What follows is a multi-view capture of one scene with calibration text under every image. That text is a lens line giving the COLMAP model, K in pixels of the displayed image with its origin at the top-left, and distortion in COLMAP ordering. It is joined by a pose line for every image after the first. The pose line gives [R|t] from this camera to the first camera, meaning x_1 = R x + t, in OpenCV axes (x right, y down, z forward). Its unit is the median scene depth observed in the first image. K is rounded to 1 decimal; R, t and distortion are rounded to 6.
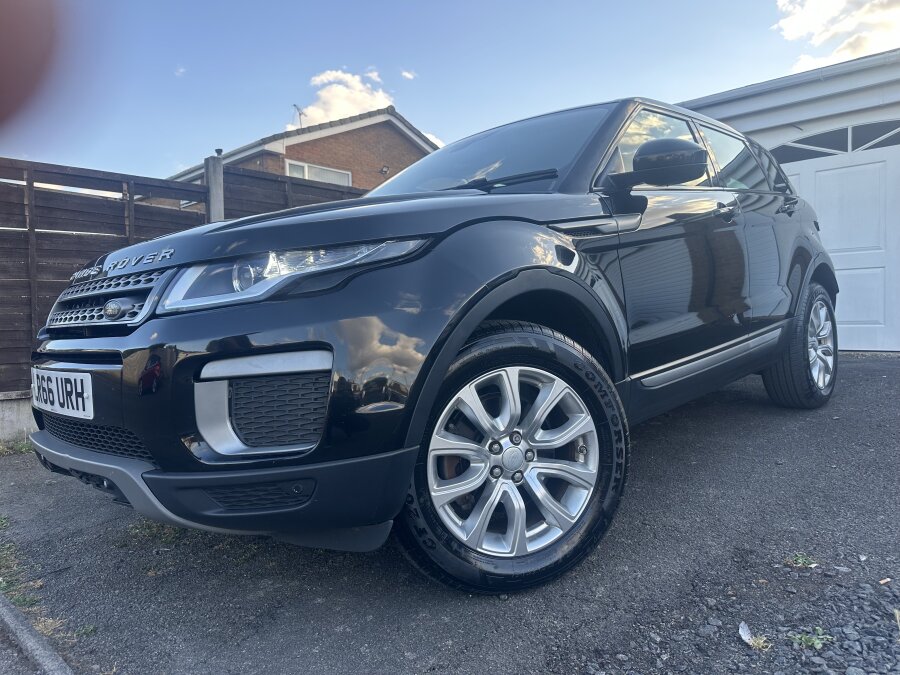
lens RADIAL K [[632.8, 0, 450.0], [0, 632.8, 337.5], [0, 0, 1]] dist [0.045679, -0.049365]
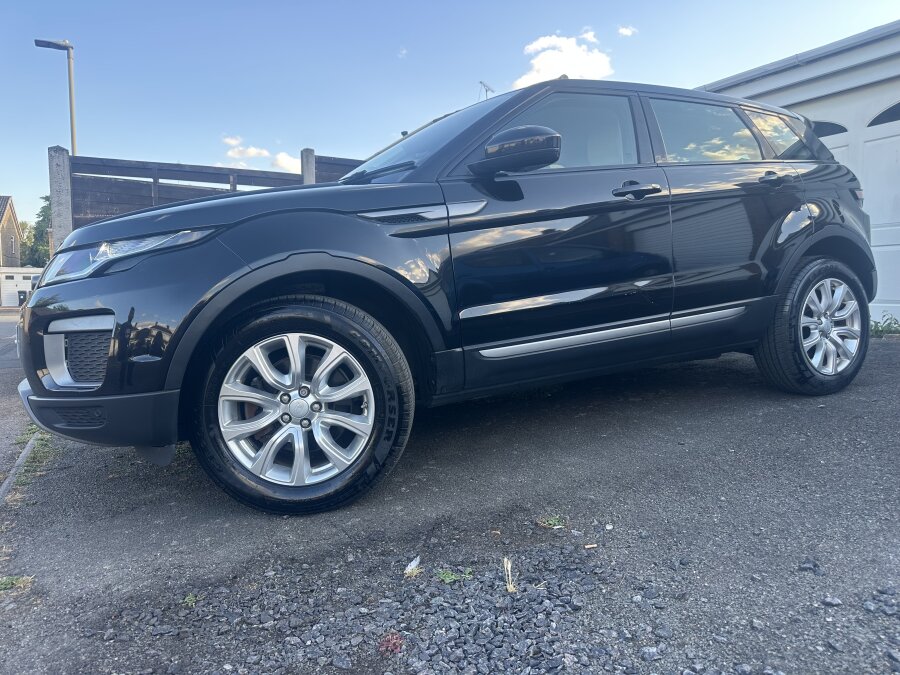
lens RADIAL K [[633.5, 0, 452.2], [0, 633.5, 339.2], [0, 0, 1]] dist [0.161924, -0.292093]
pose [[0.949659, 0.035592, -0.311256, 0.765067], [-0.022007, 0.998650, 0.047050, -0.007372], [0.312511, -0.037832, 0.949161, -0.081932]]
